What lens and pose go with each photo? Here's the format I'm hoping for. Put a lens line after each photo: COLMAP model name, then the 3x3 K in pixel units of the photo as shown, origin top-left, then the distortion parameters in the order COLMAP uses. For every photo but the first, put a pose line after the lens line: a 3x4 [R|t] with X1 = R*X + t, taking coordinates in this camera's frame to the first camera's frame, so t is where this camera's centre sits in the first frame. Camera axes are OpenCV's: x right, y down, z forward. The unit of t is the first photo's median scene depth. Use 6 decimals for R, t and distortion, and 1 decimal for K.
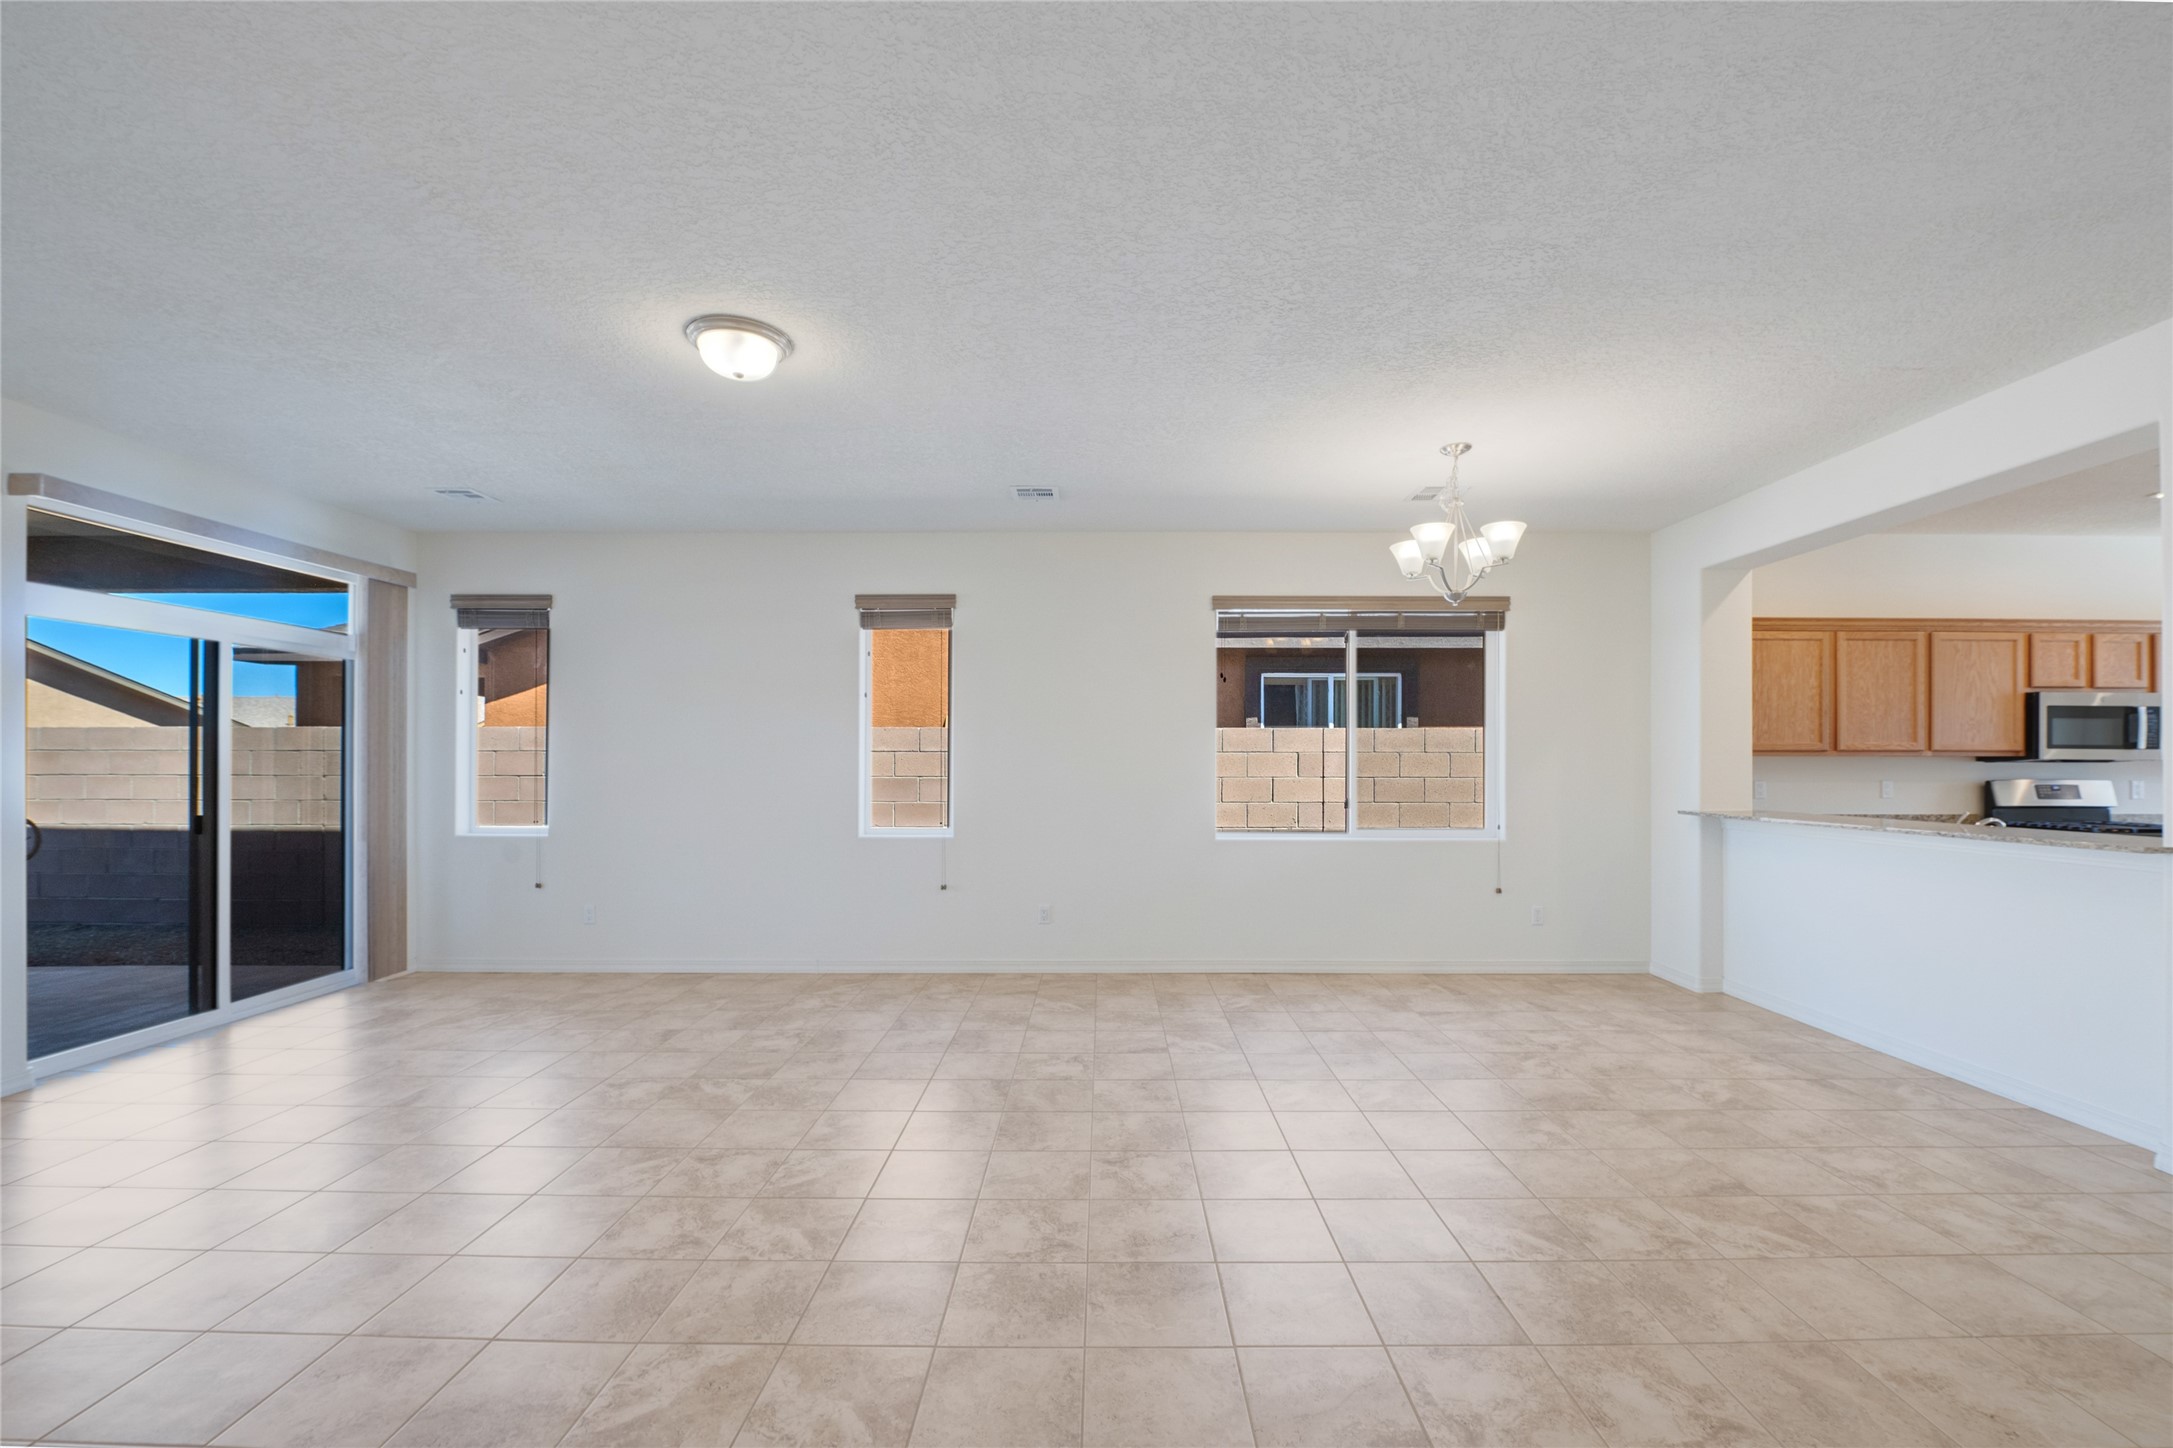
lens RADIAL K [[873.8, 0, 1090.9], [0, 873.8, 744.8], [0, 0, 1]] dist [-0.014292, -0.000654]
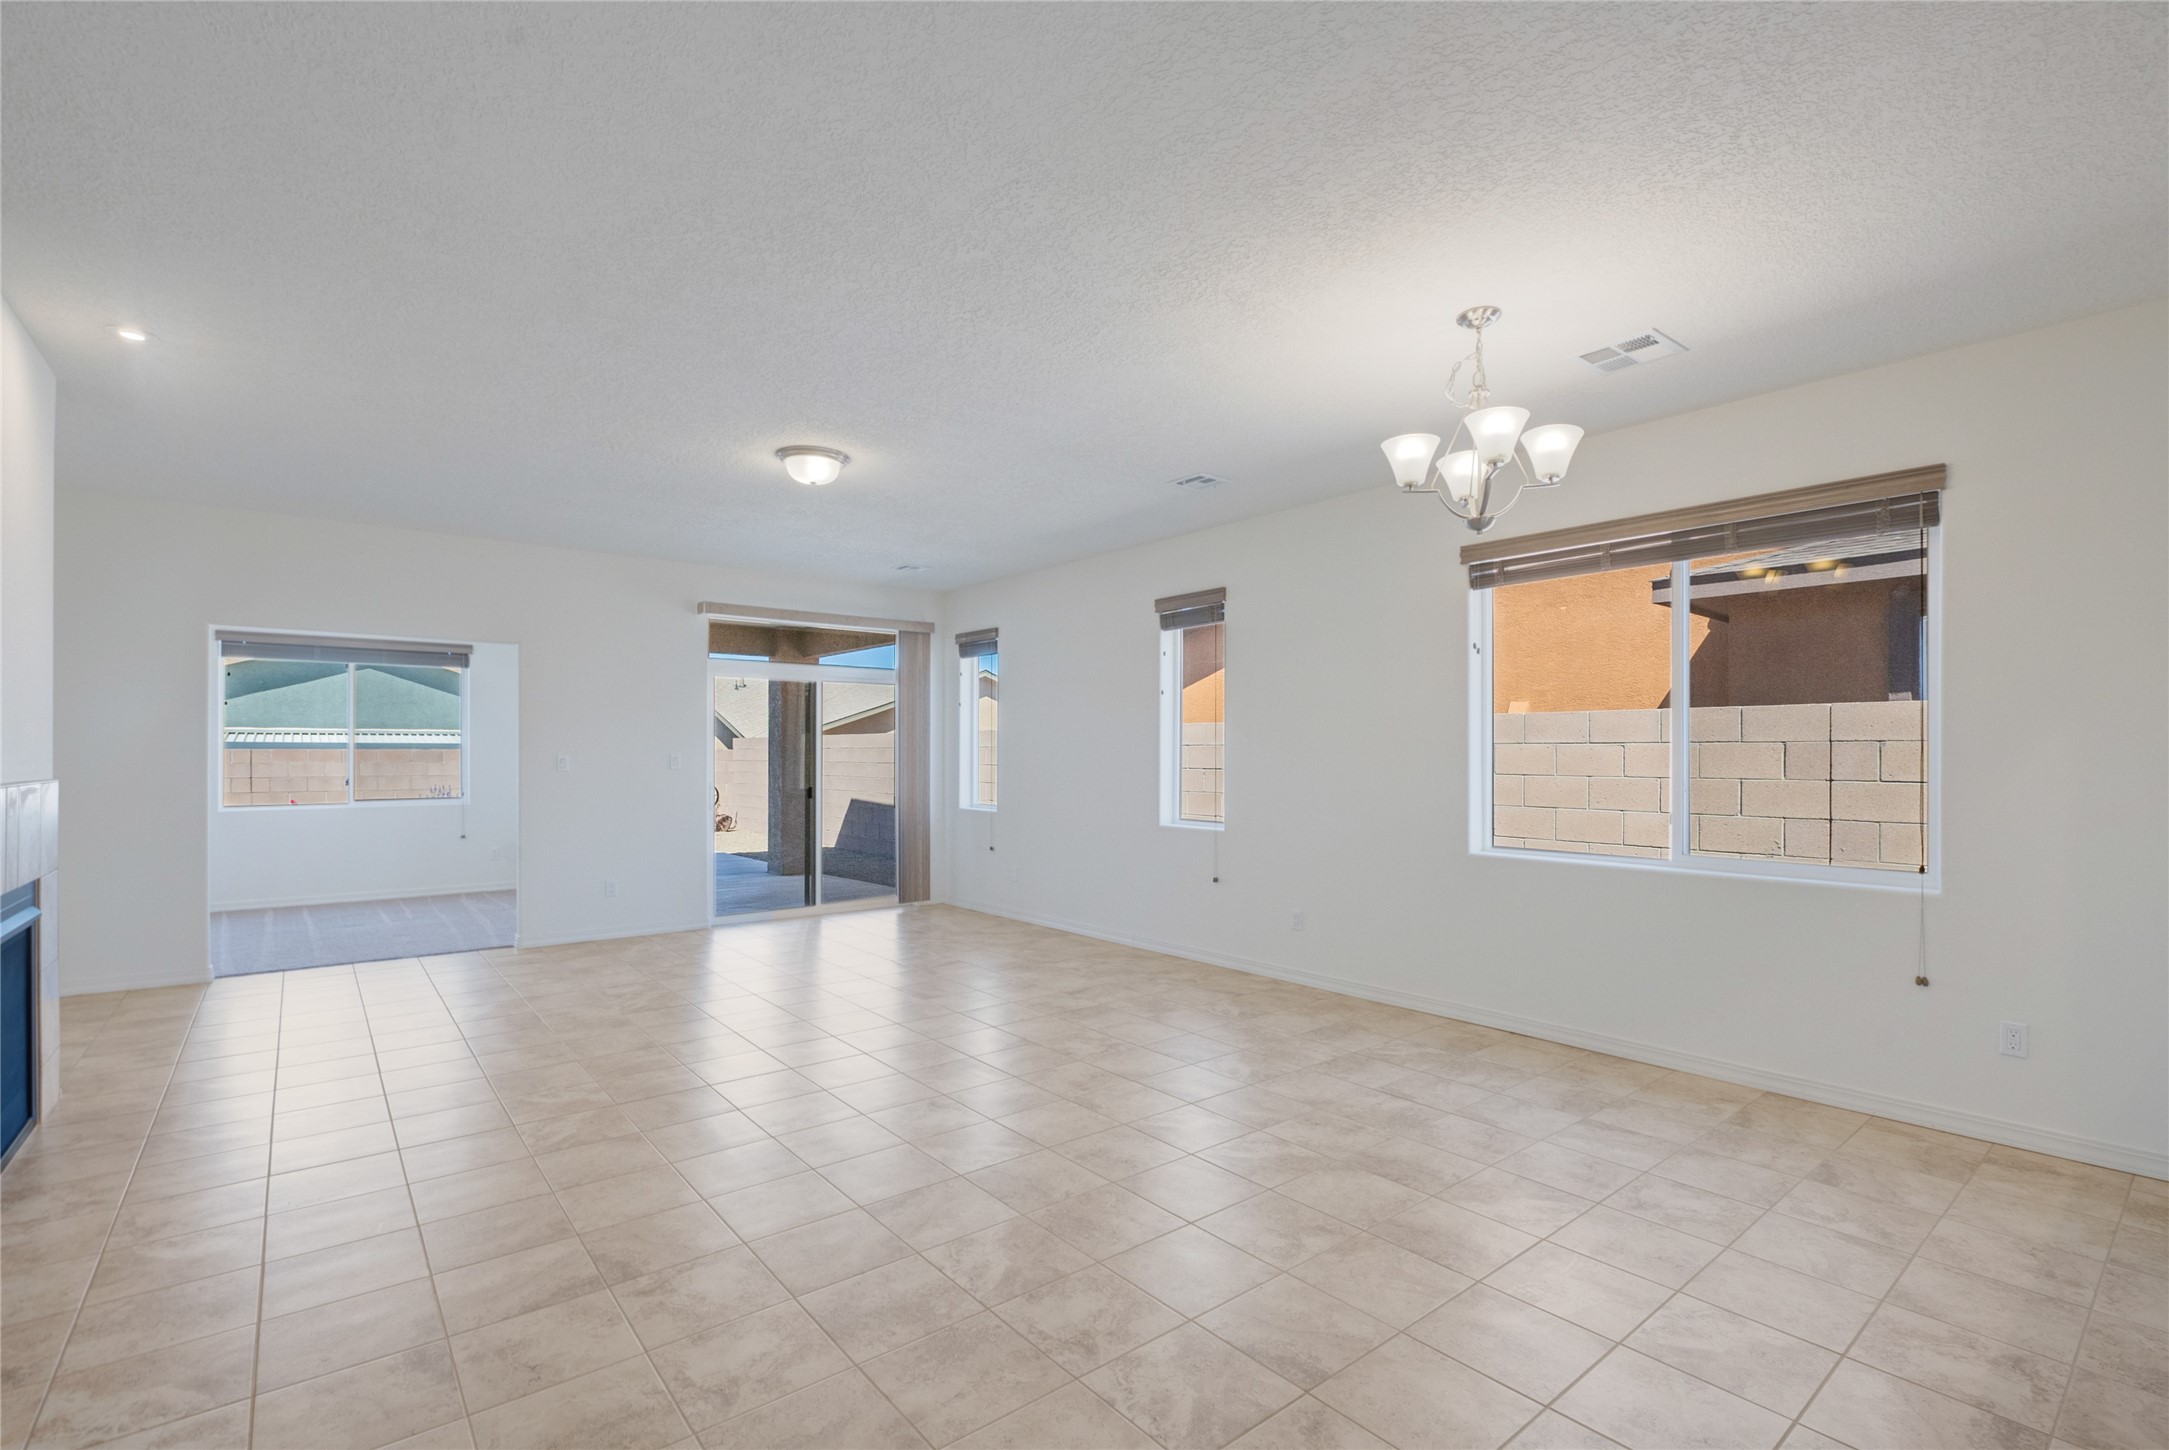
lens RADIAL K [[954.9, 0, 1105.0], [0, 954.9, 748.5], [0, 0, 1]] dist [-0.012458, -0.000732]
pose [[0.652147, -0.004262, -0.758080, 0.633936], [0.014923, 0.999863, 0.007216, 0.001220], [0.757945, -0.016019, 0.652121, 0.200861]]
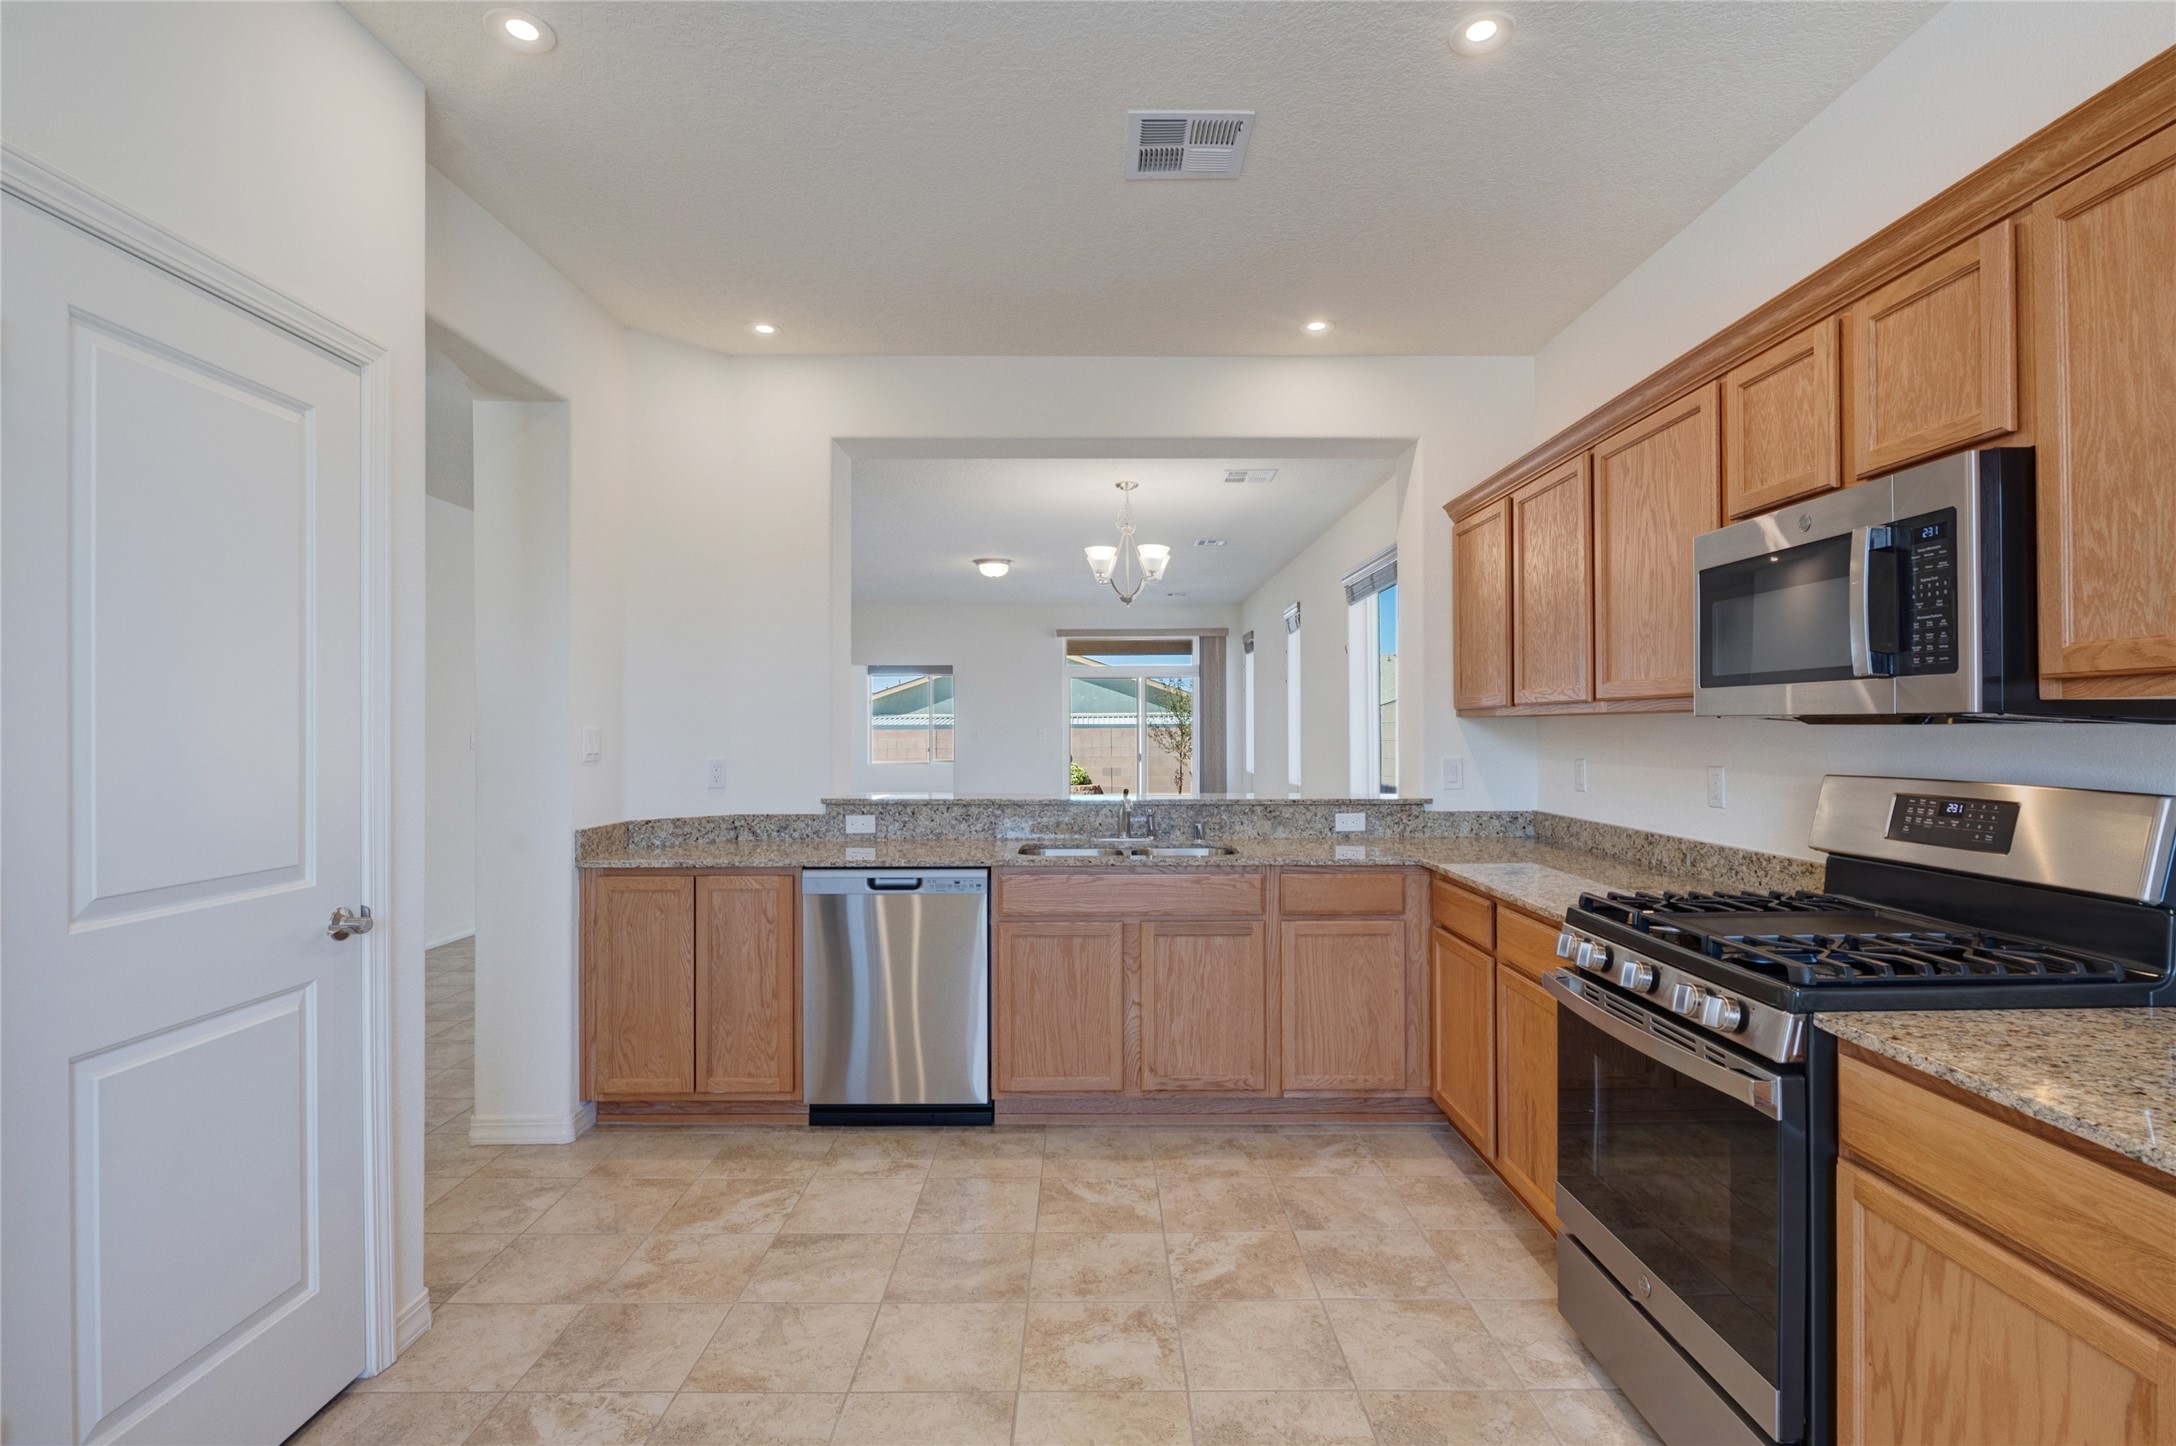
lens RADIAL K [[1086.7, 0, 1103.5], [0, 1086.7, 724.2], [0, 0, 1]] dist [-0.000621, -0.001986]
pose [[0.012755, -0.008267, -0.999884, 1.570098], [0.026228, 0.999625, -0.007931, 0.017249], [0.999575, -0.026124, 0.012967, 0.727639]]
